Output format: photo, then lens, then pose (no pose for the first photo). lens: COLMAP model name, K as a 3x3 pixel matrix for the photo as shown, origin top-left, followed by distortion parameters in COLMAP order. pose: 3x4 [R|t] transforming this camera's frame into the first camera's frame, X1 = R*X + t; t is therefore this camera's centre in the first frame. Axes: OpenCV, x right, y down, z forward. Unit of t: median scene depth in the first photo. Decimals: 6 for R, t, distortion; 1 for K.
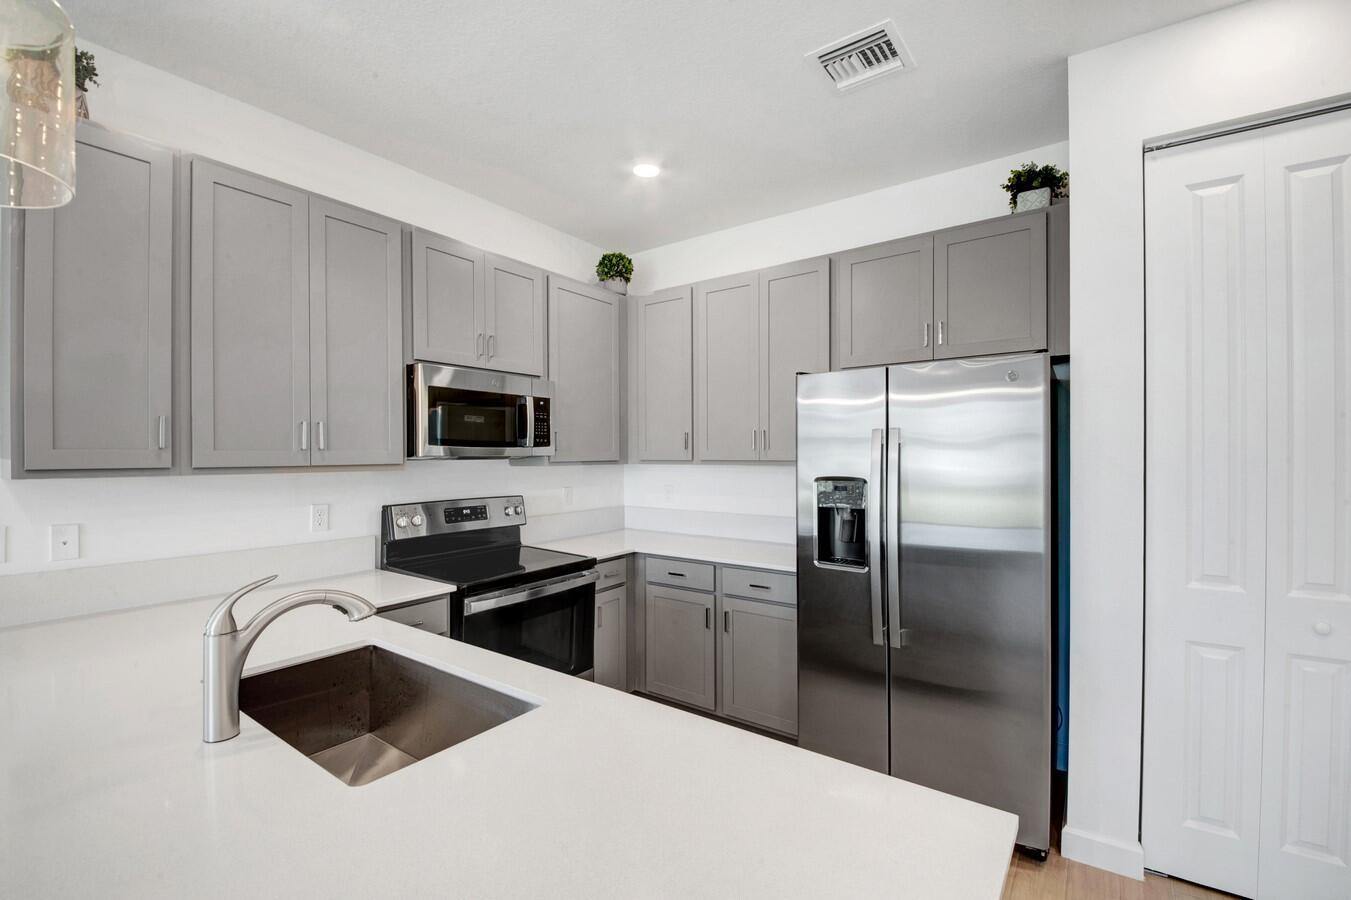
lens RADIAL K [[571.3, 0, 707.5], [0, 571.3, 455.0], [0, 0, 1]] dist [-0.051629, -0.000144]
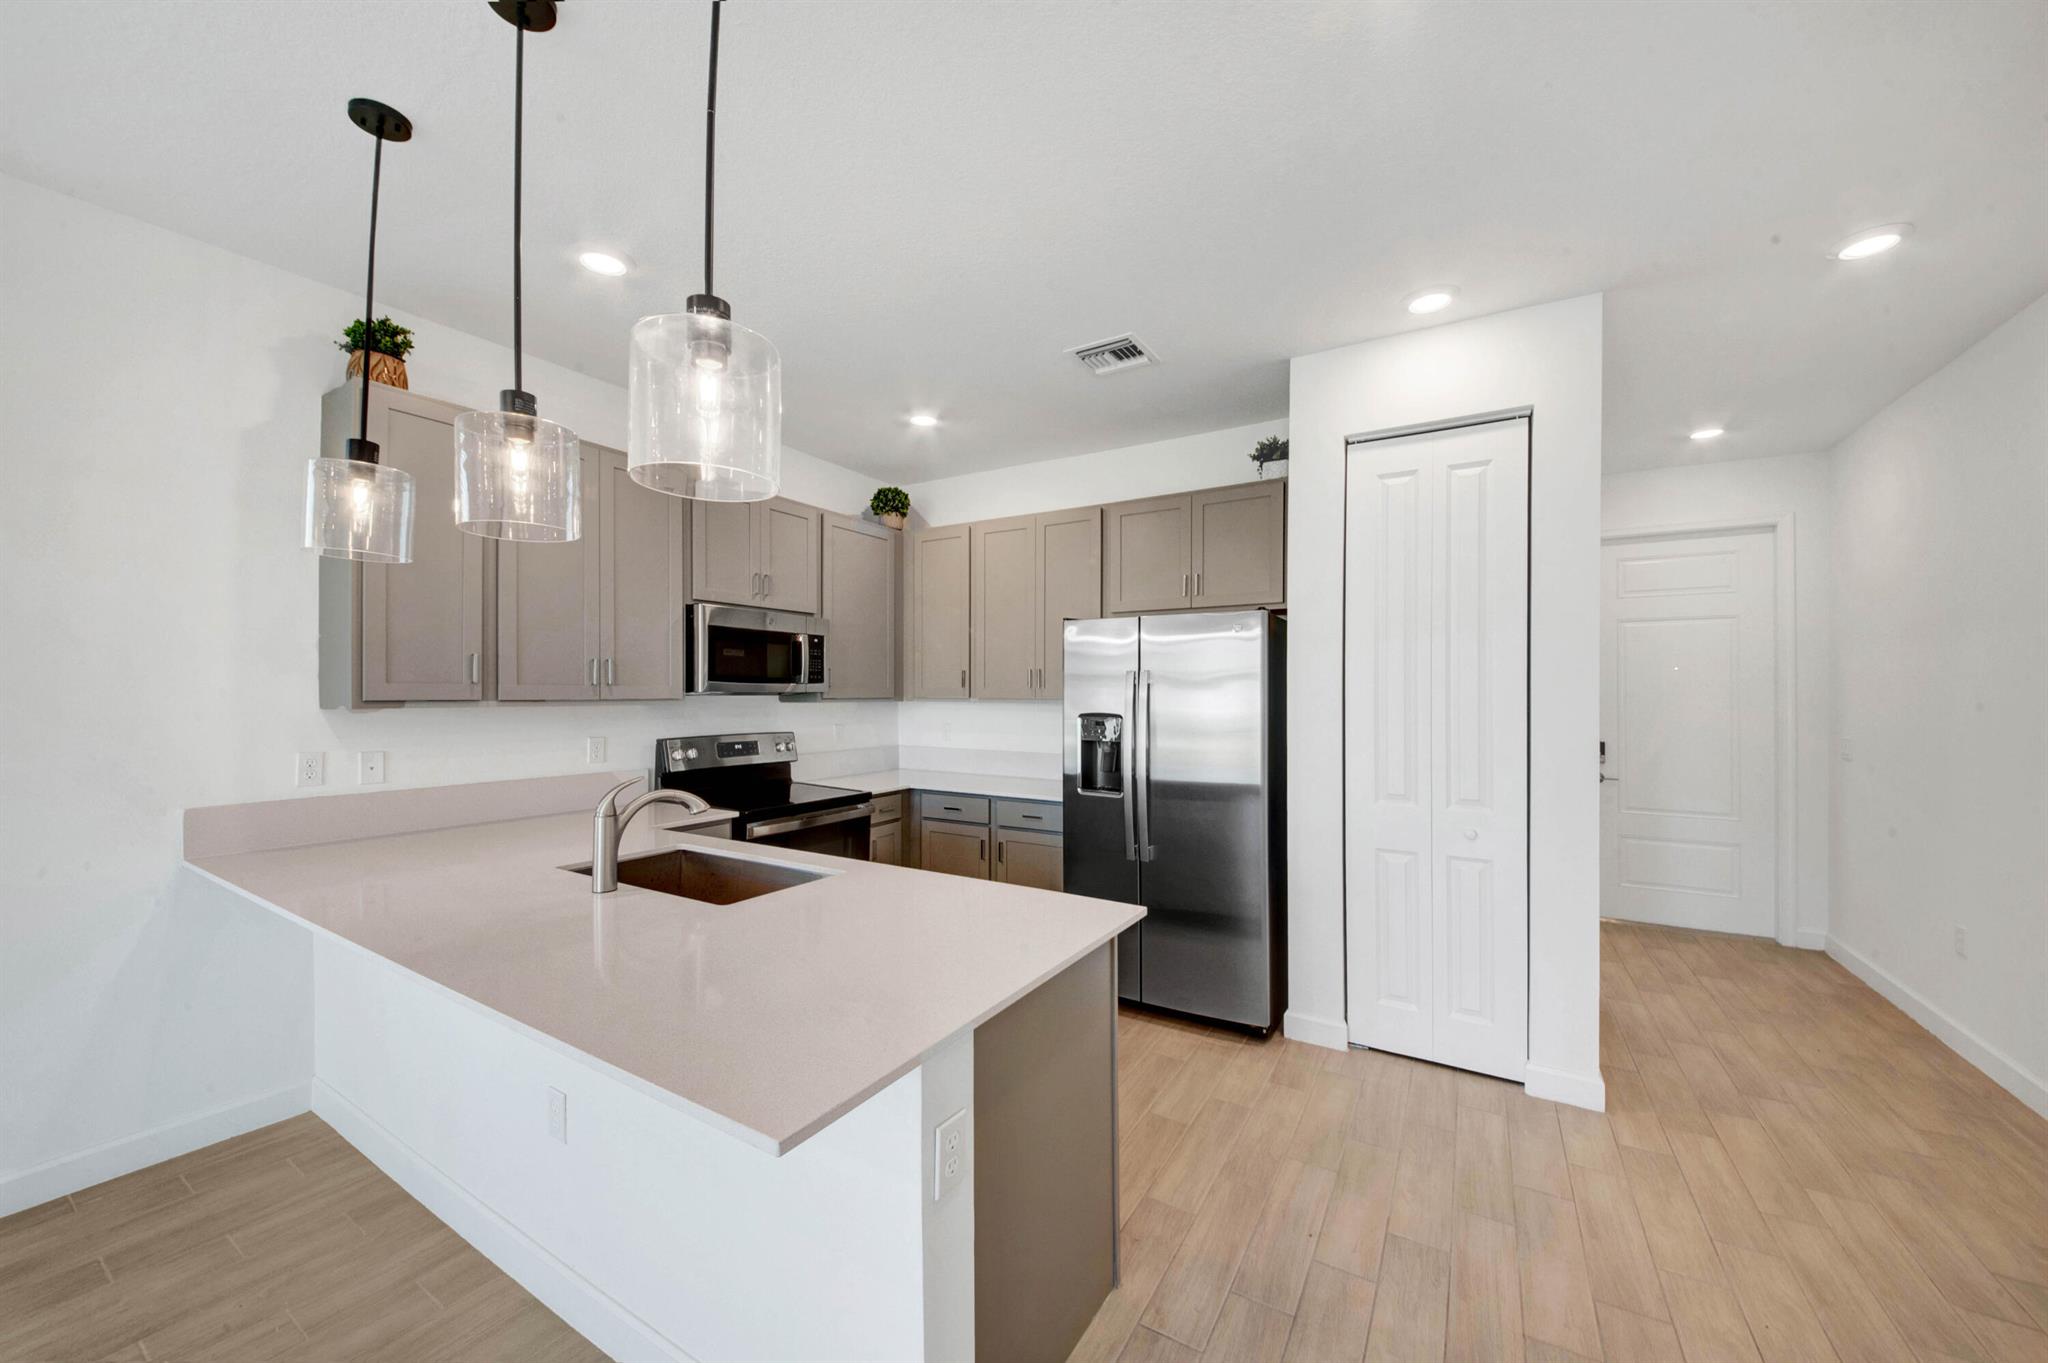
lens RADIAL K [[752.3, 0, 1138.6], [0, 752.3, 697.2], [0, 0, 1]] dist [-0.000116, -0.000013]
pose [[0.985413, 0.006317, 0.170060, 0.049719], [-0.007097, 0.999967, 0.003979, 0.000715], [-0.170029, -0.005128, 0.985426, -0.435756]]
